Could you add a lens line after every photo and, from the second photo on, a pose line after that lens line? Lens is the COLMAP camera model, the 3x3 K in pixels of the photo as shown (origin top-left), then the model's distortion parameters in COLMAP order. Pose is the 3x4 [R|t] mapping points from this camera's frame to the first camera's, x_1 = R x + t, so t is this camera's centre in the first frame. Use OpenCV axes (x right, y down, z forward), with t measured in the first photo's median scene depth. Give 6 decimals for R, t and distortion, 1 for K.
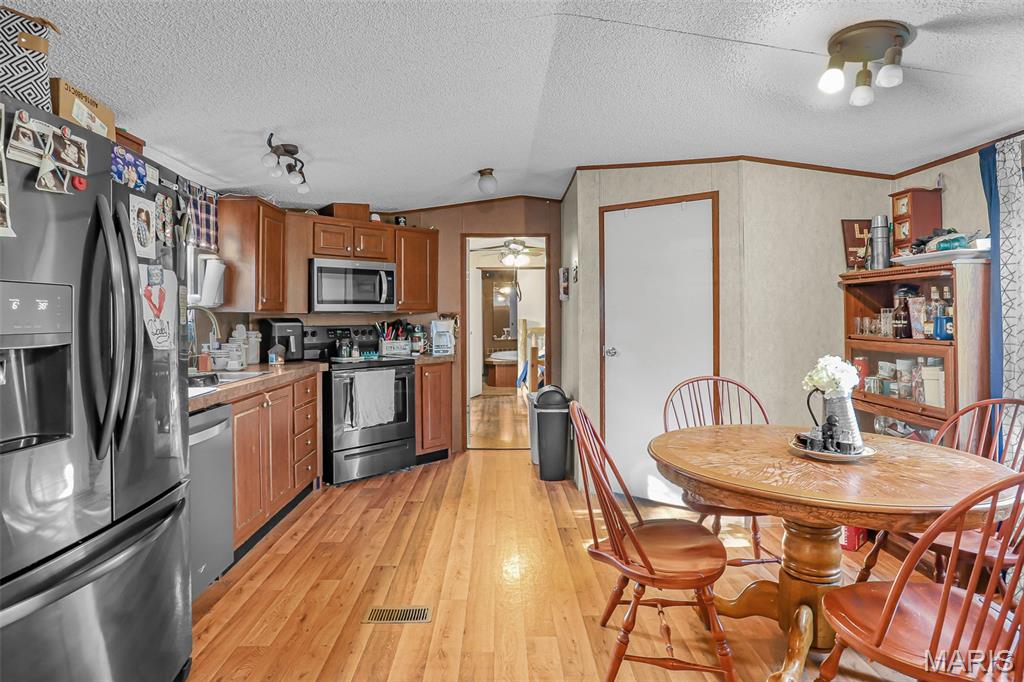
lens RADIAL K [[555.2, 0, 507.8], [0, 555.2, 308.6], [0, 0, 1]] dist [-0.043568, 0.000748]
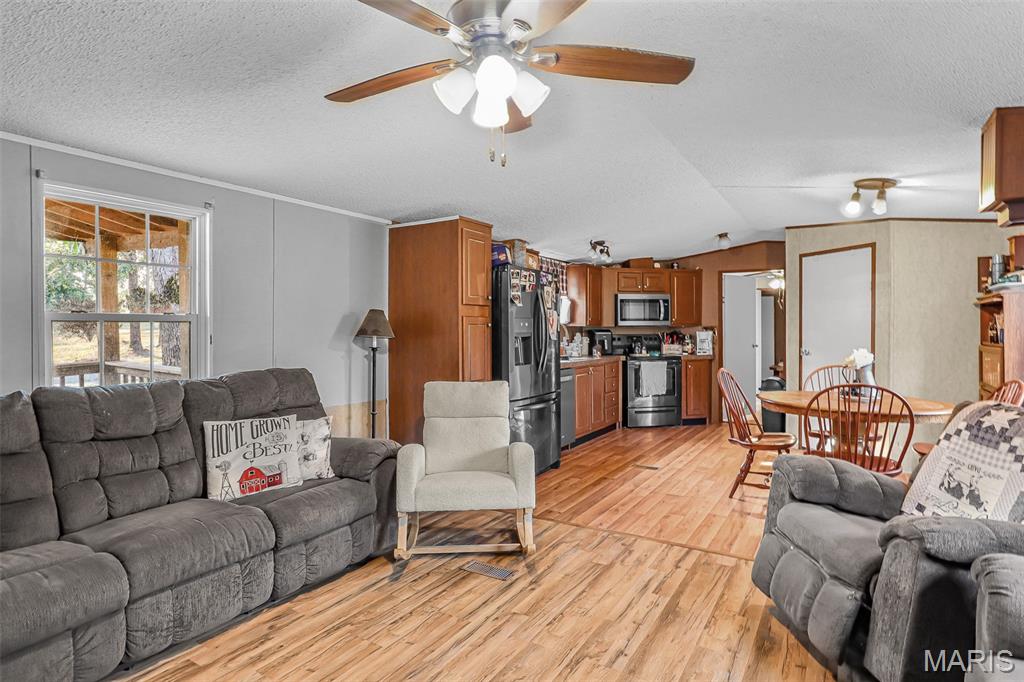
lens RADIAL K [[557.5, 0, 502.1], [0, 557.5, 331.2], [0, 0, 1]] dist [-0.042990, 0.014538]
pose [[0.834220, 0.002593, -0.551426, 0.302624], [0.006039, 0.999886, 0.013839, -0.003326], [0.551399, -0.014875, 0.834109, -0.639579]]
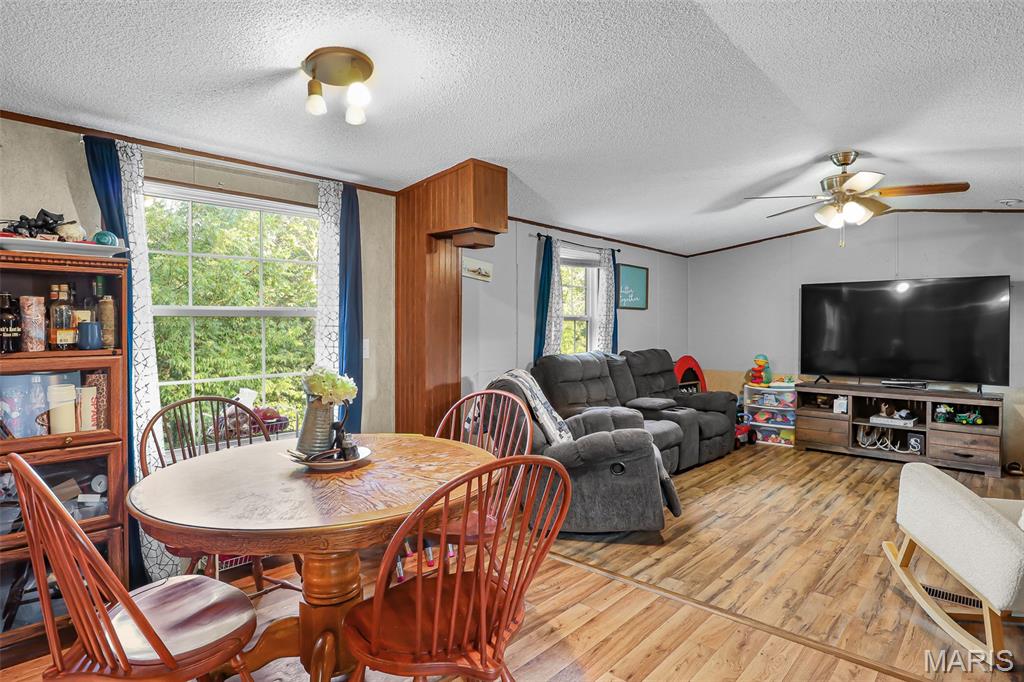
lens RADIAL K [[557.5, 0, 502.1], [0, 557.5, 331.2], [0, 0, 1]] dist [-0.042990, 0.014538]
pose [[-0.718737, -0.009590, 0.695216, -0.160740], [-0.006673, 0.999954, 0.006895, 0.009831], [-0.695250, 0.000317, -0.718768, 0.743148]]
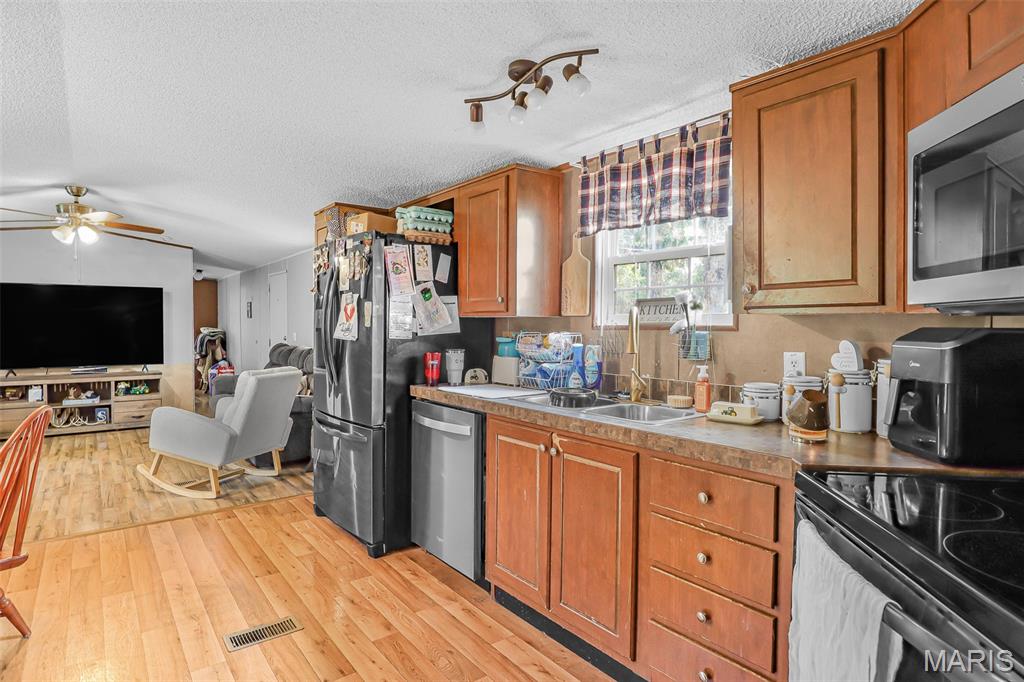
lens RADIAL K [[557.5, 0, 502.1], [0, 557.5, 331.2], [0, 0, 1]] dist [-0.042990, 0.014538]
pose [[-0.809834, 0.006068, -0.586627, 0.011523], [0.002594, 0.999974, 0.006763, 0.016330], [0.586653, 0.003955, -0.809829, 1.150318]]
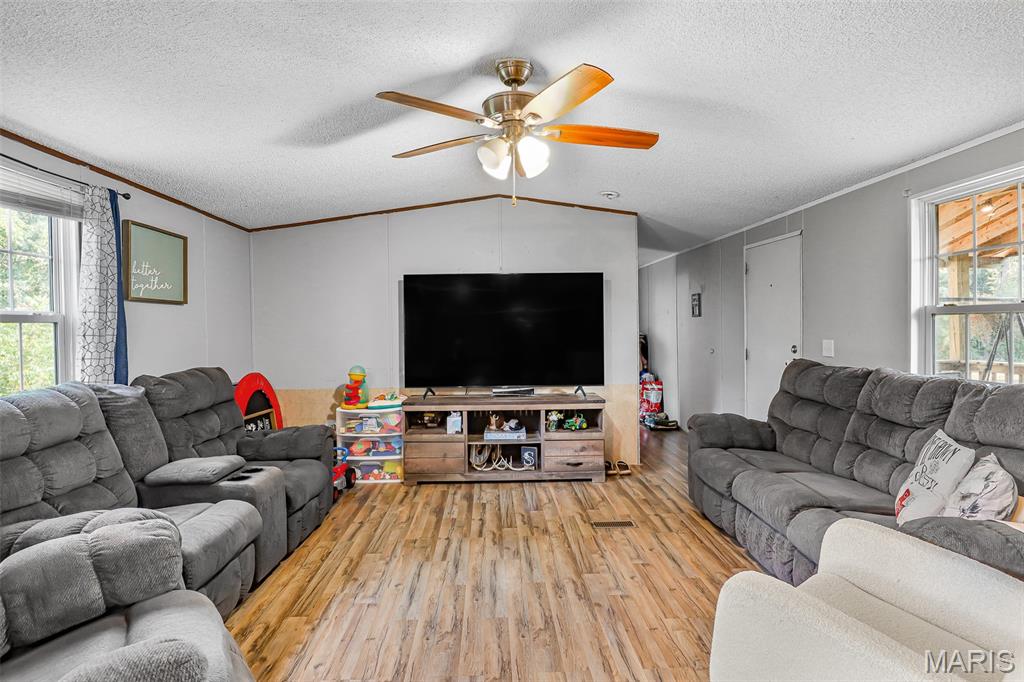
lens RADIAL K [[547.6, 0, 510.0], [0, 547.6, 336.3], [0, 0, 1]] dist [-0.021031, 0.000593]
pose [[-0.999782, 0.011527, -0.017386, 0.077731], [0.011329, 0.999870, 0.011476, 0.008018], [0.017516, 0.011277, -0.999783, 0.309043]]
